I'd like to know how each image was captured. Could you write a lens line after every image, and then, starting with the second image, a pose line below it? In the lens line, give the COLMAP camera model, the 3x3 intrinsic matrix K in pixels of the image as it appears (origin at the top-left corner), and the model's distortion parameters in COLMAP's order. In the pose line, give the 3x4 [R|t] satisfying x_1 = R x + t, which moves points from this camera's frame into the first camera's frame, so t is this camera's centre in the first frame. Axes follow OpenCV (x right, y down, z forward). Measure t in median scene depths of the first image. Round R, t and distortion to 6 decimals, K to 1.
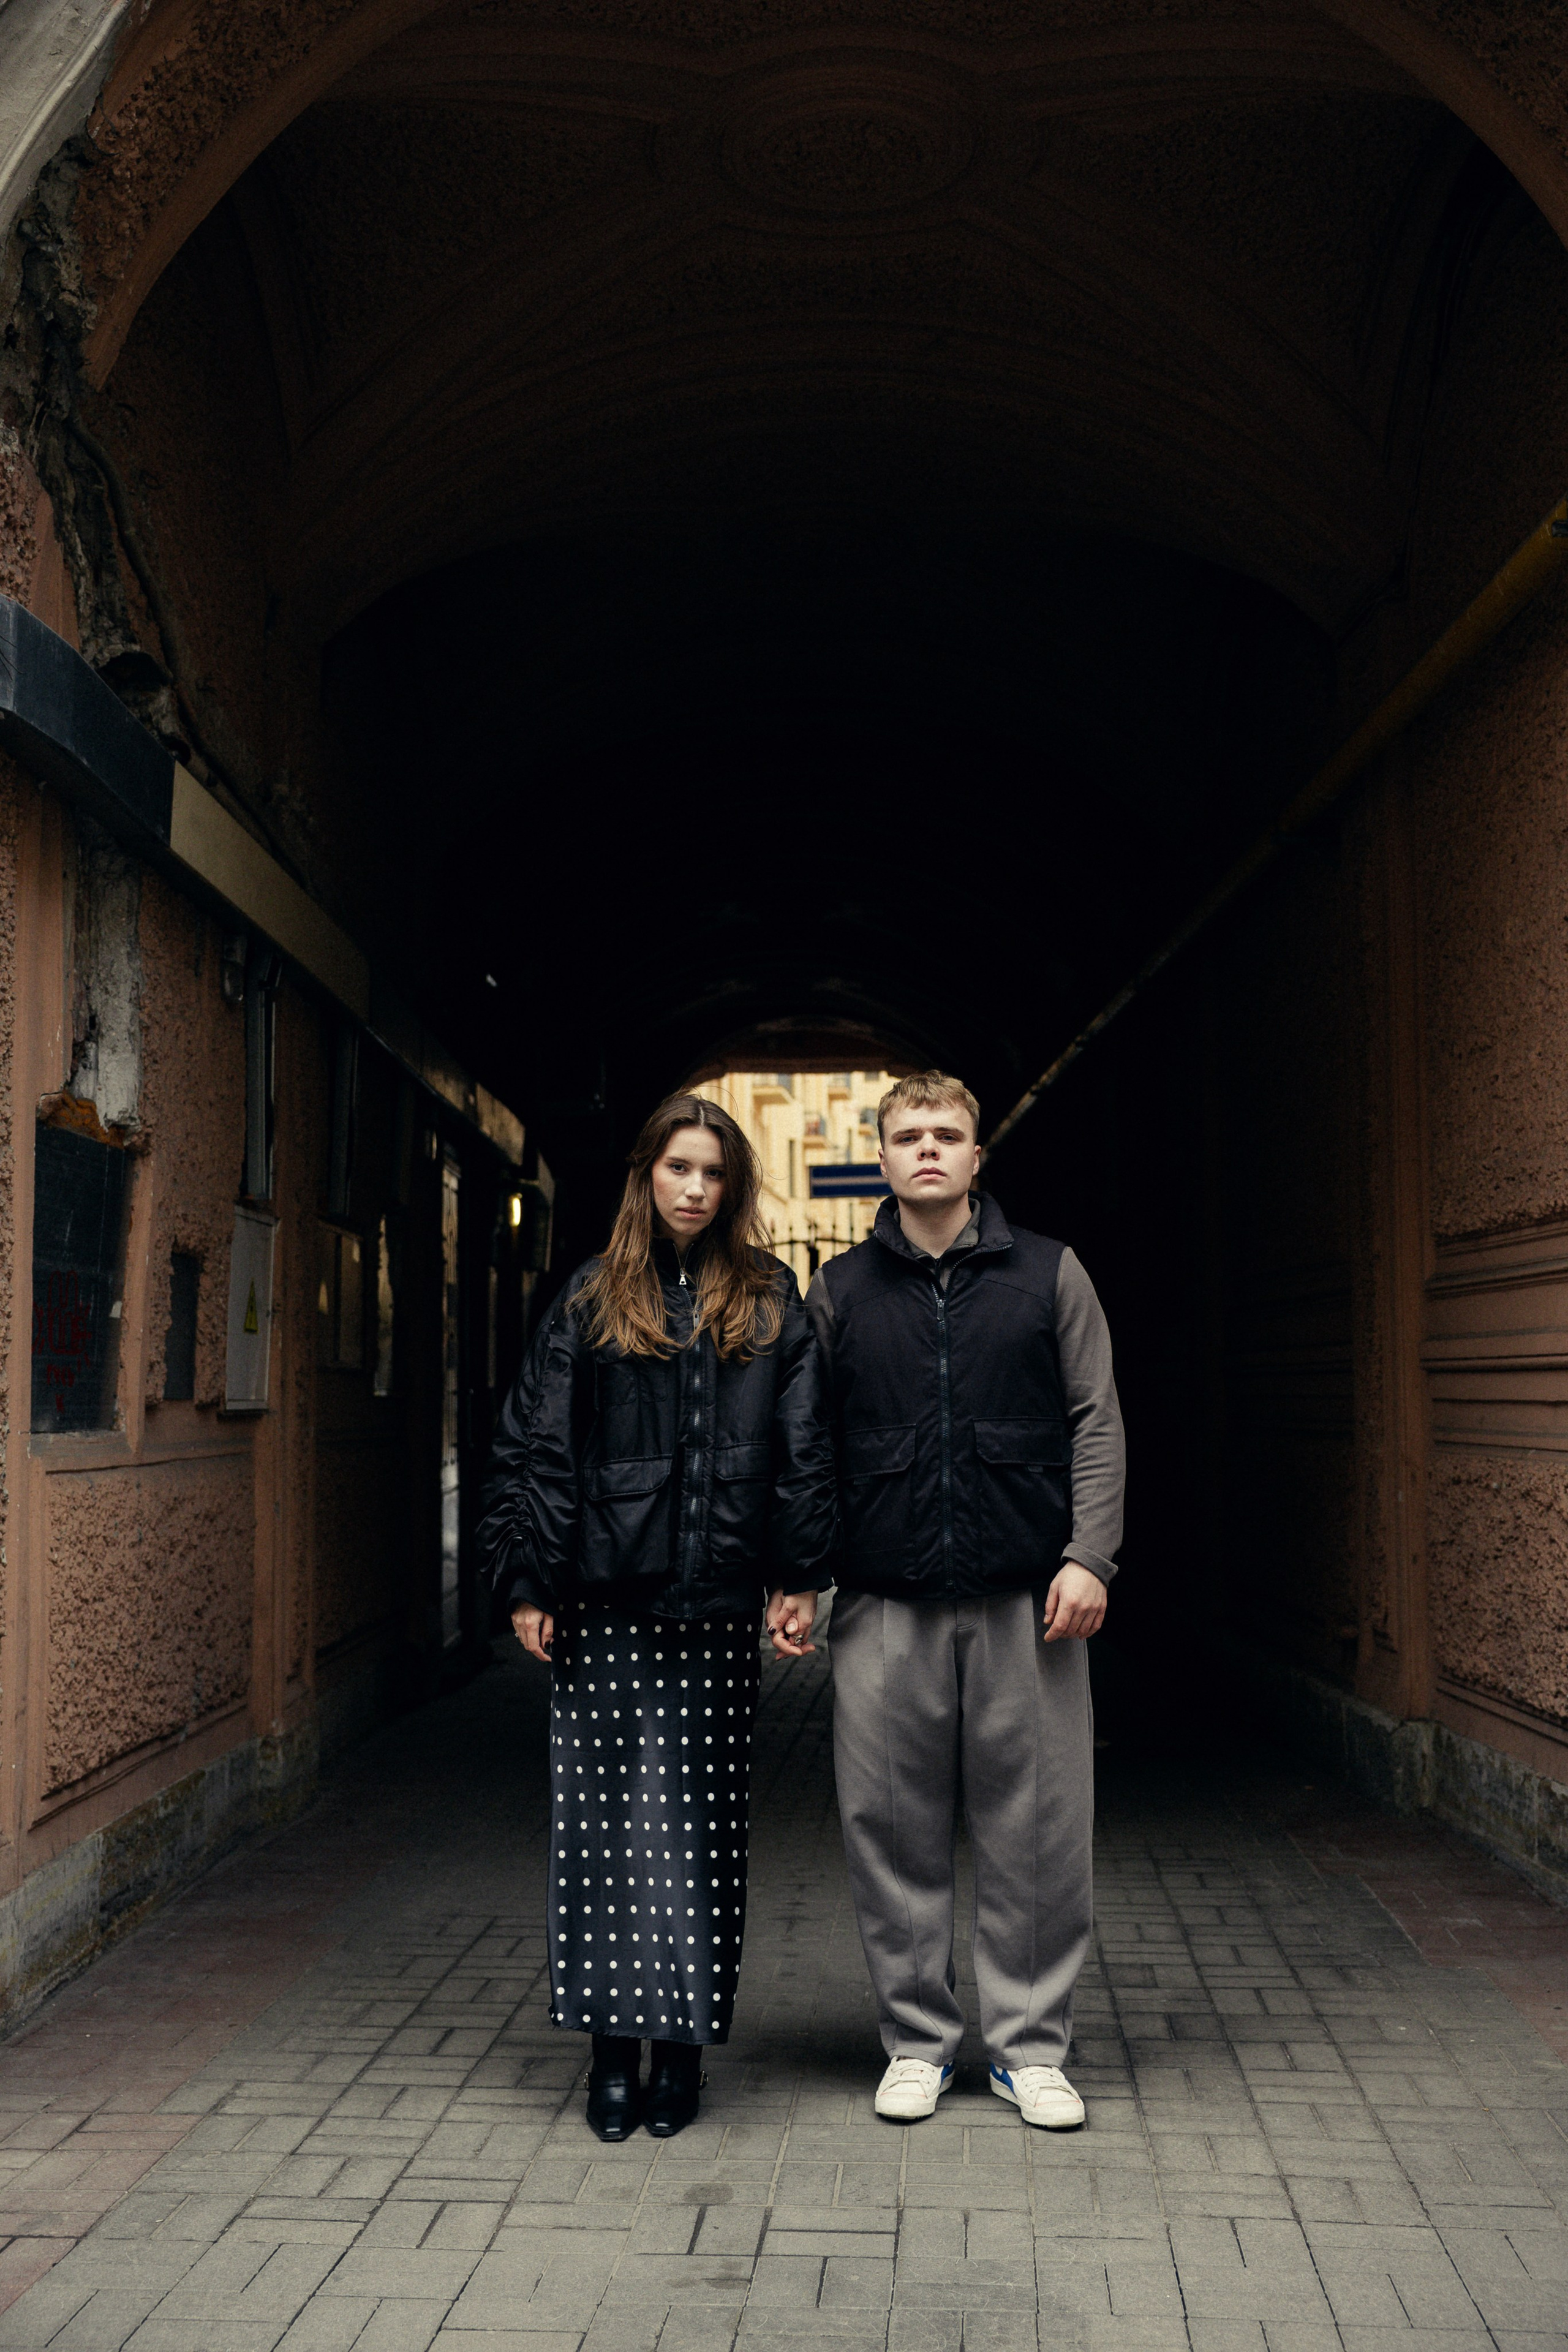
lens RADIAL K [[2369.0, 0, 784.0], [0, 2369.0, 1176.0], [0, 0, 1]] dist [-0.103151, -0.001956]
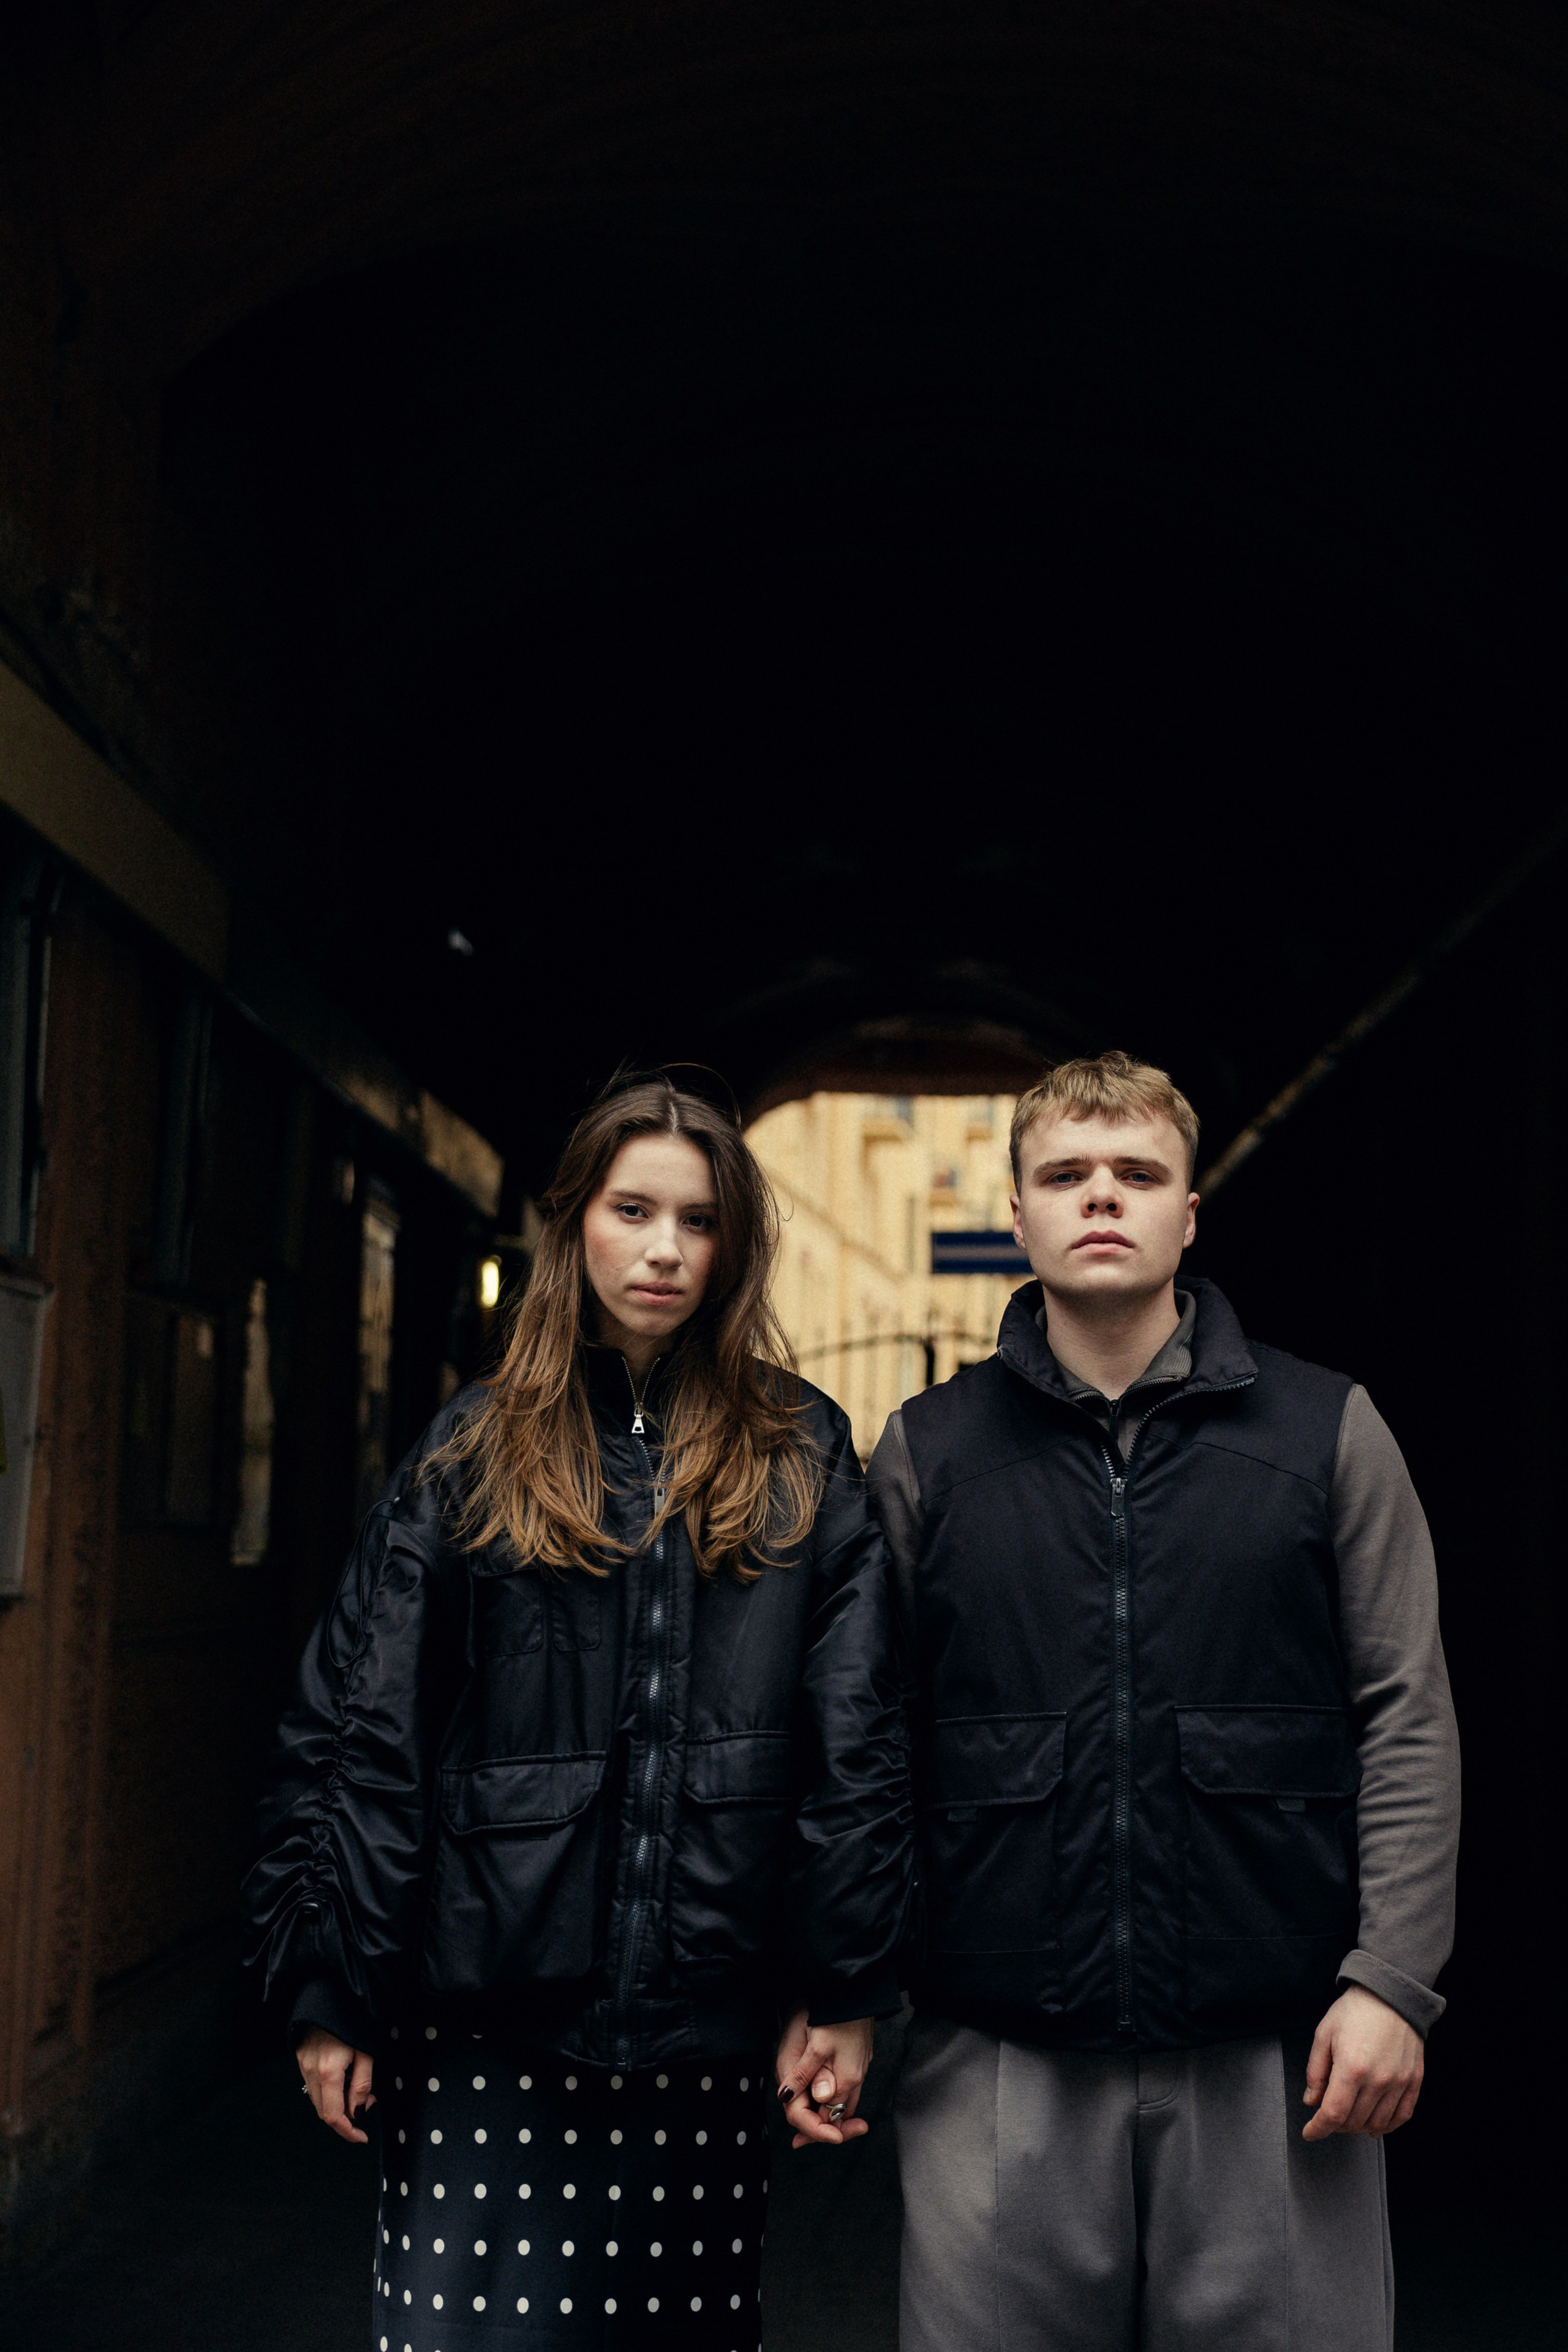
lens RADIAL K [[2954.3, 0, 775.3], [0, 2954.3, 1146.4], [0, 0, 1]] dist [0.002836, -0.009474]
pose [[0.998440, 0.026311, -0.049242, 0.019571], [-0.027906, 0.999099, -0.031988, 0.000805], [0.048356, 0.033312, 0.998275, 0.326468]]
